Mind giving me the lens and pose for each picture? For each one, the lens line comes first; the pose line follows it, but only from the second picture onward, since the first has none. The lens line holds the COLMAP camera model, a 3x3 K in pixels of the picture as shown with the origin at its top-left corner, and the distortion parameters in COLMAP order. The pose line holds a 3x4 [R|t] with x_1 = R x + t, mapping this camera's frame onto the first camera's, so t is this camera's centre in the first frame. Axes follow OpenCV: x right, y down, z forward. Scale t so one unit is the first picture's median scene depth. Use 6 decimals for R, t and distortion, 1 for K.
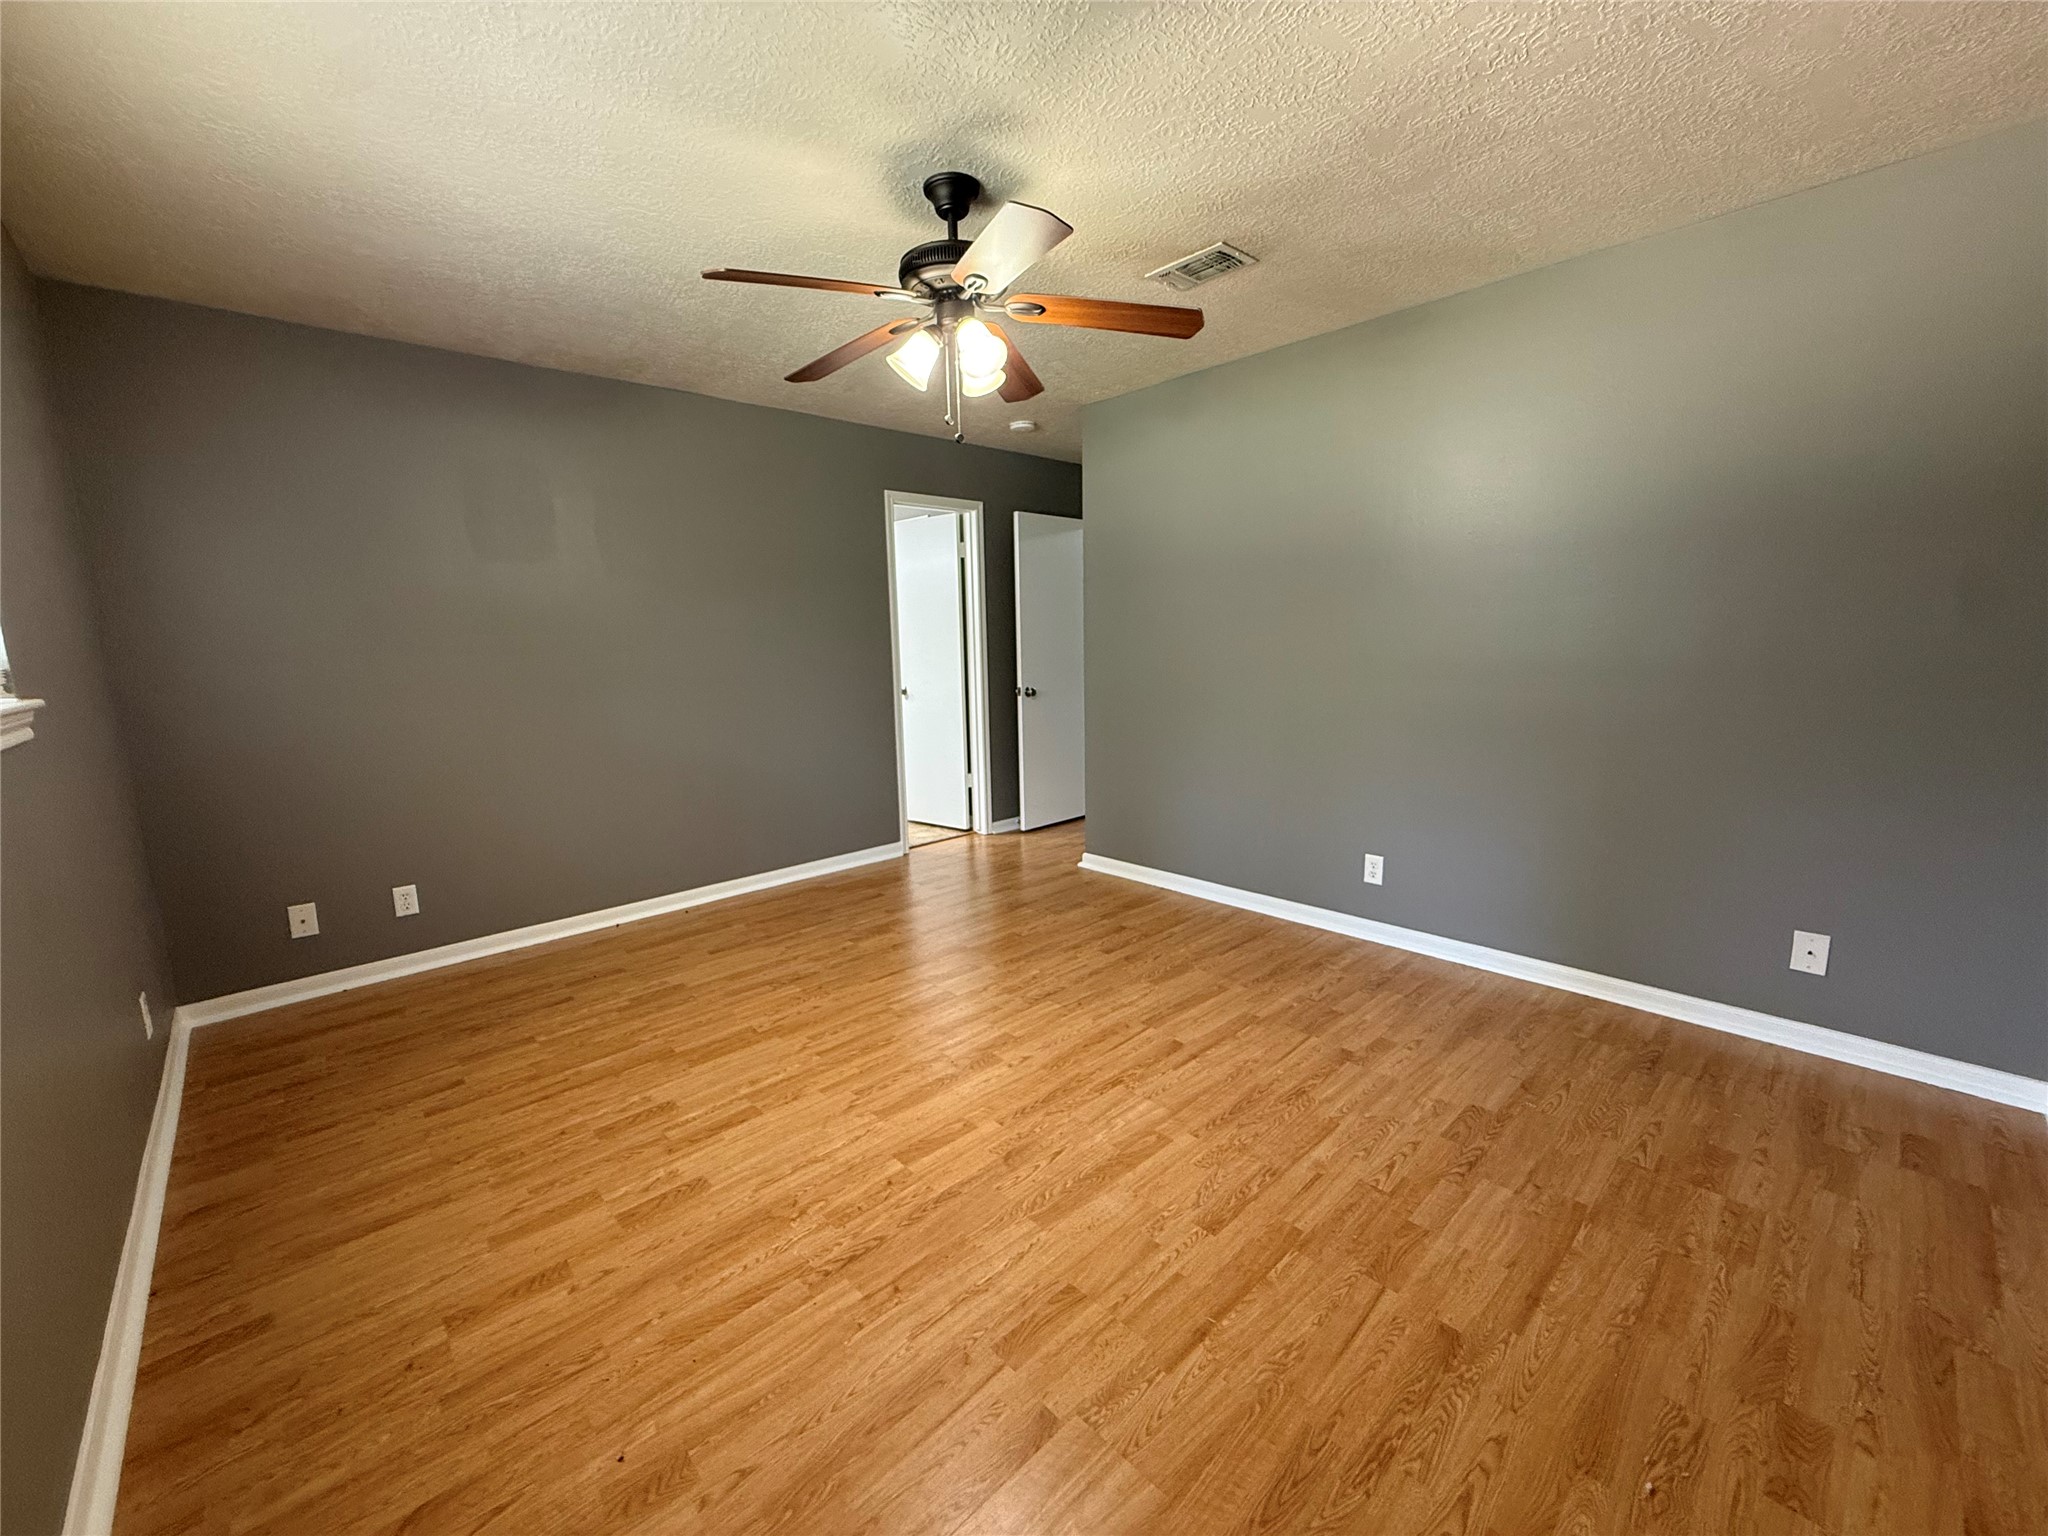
lens RADIAL K [[817.8, 0, 1020.7], [0, 817.8, 769.1], [0, 0, 1]] dist [0.001275, -0.000667]
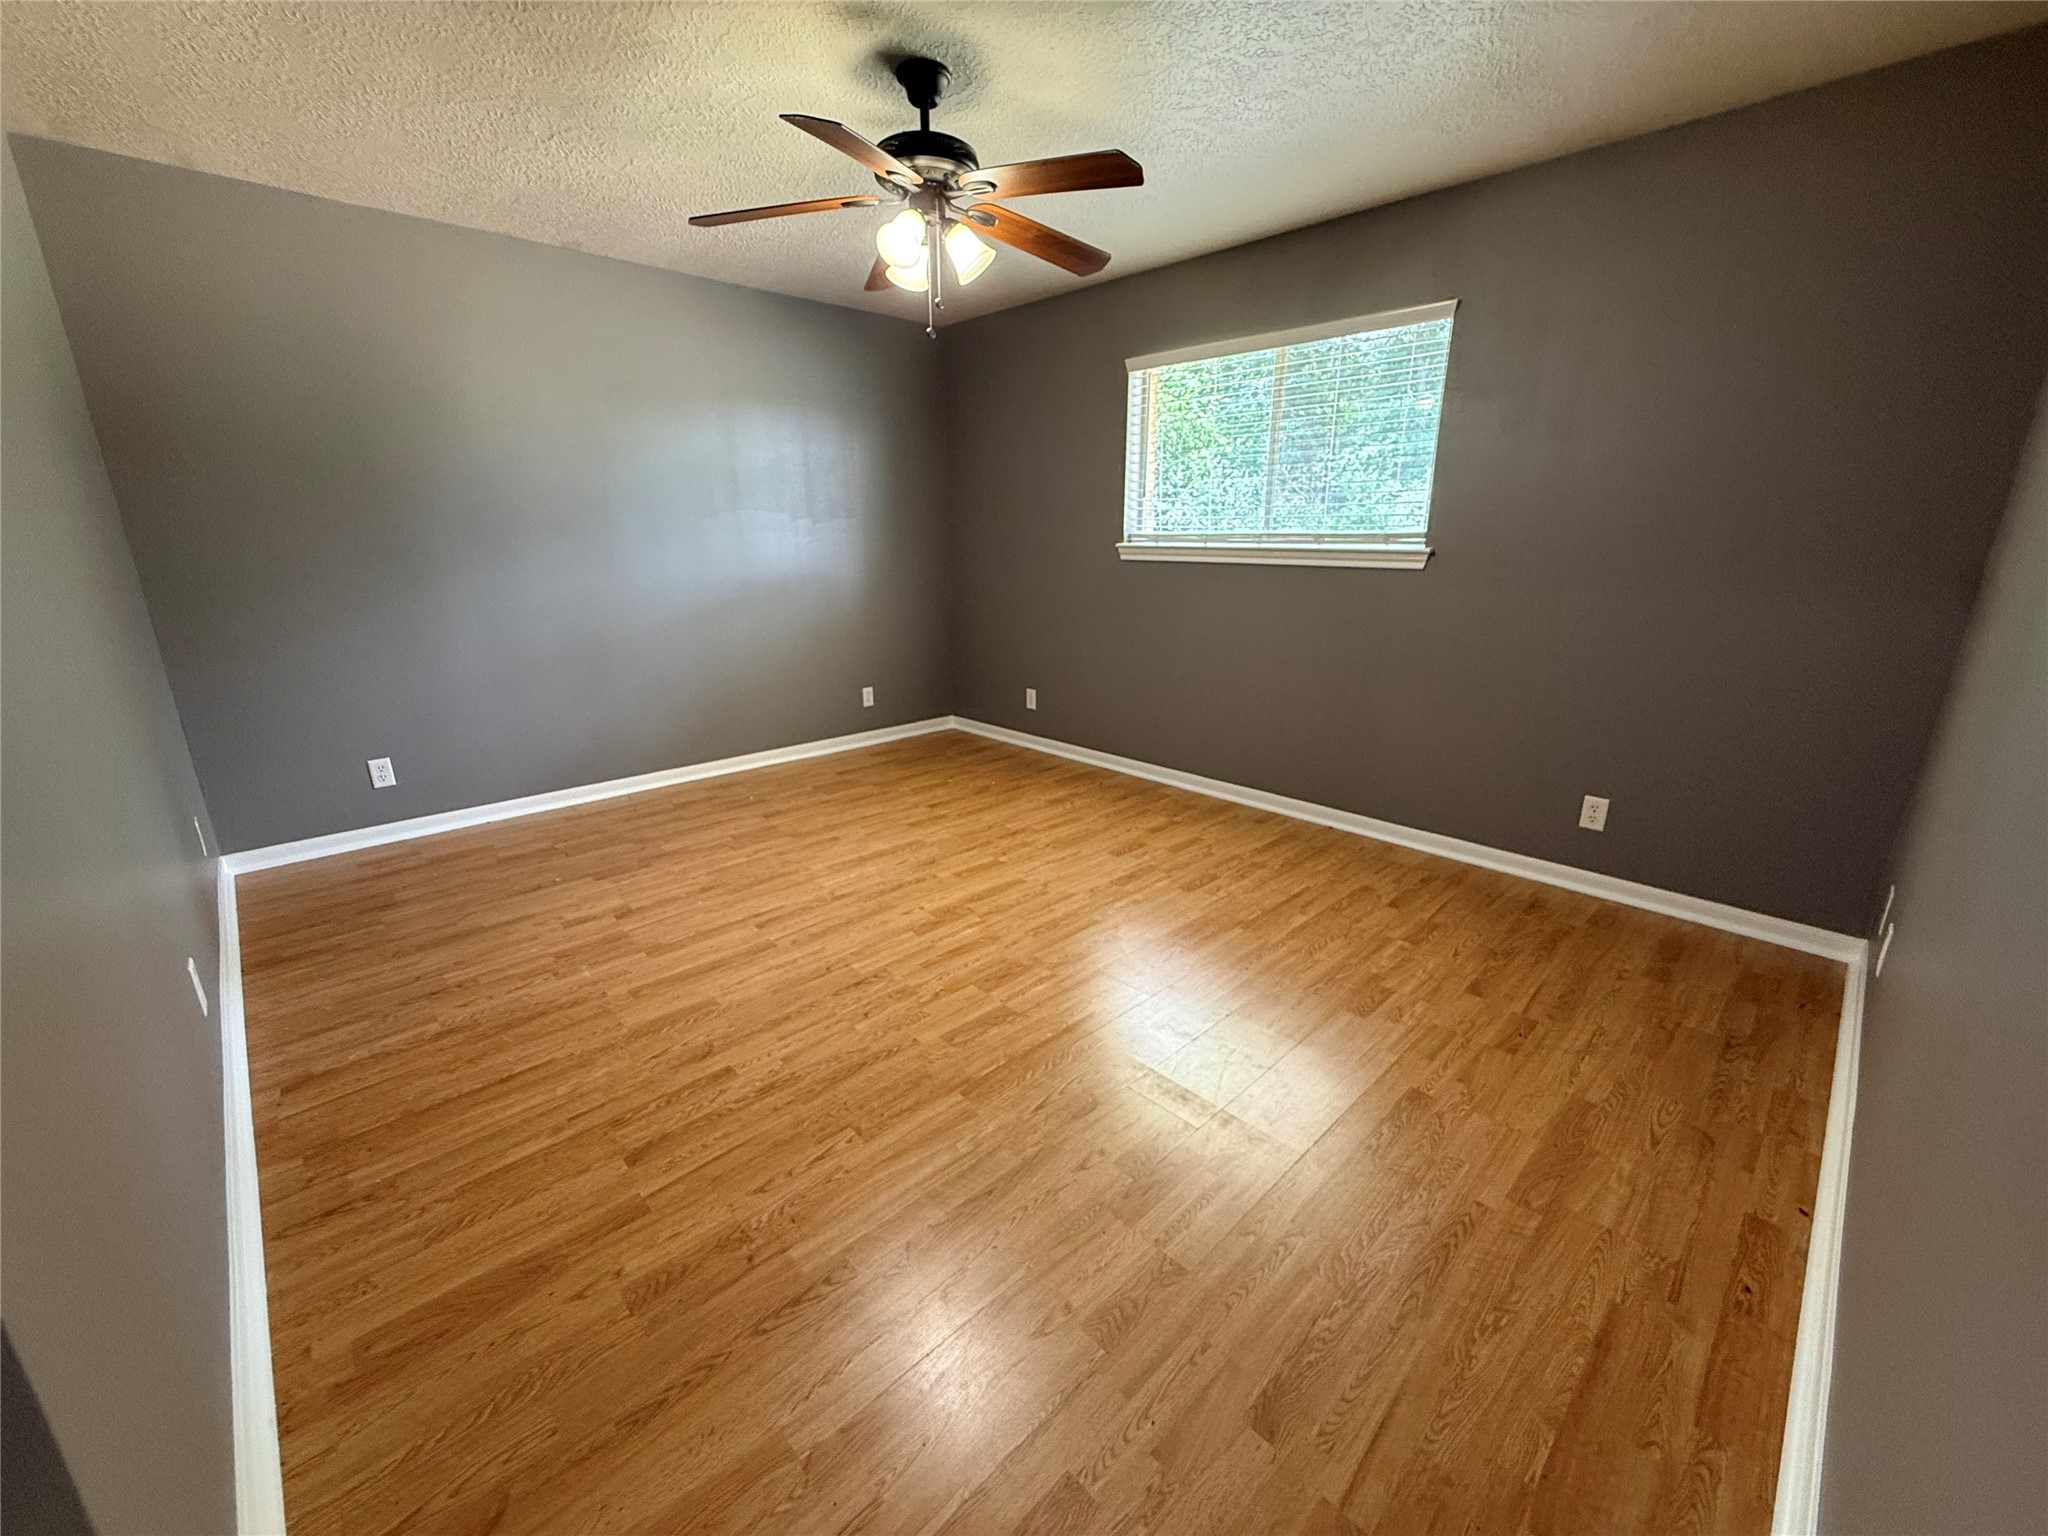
lens RADIAL K [[817.8, 0, 1020.7], [0, 817.8, 769.1], [0, 0, 1]] dist [0.001275, -0.000667]
pose [[-0.999639, 0.026552, -0.004041, -0.169419], [0.022269, 0.903531, 0.427944, -0.339507], [0.015014, 0.427700, -0.903796, 2.169350]]
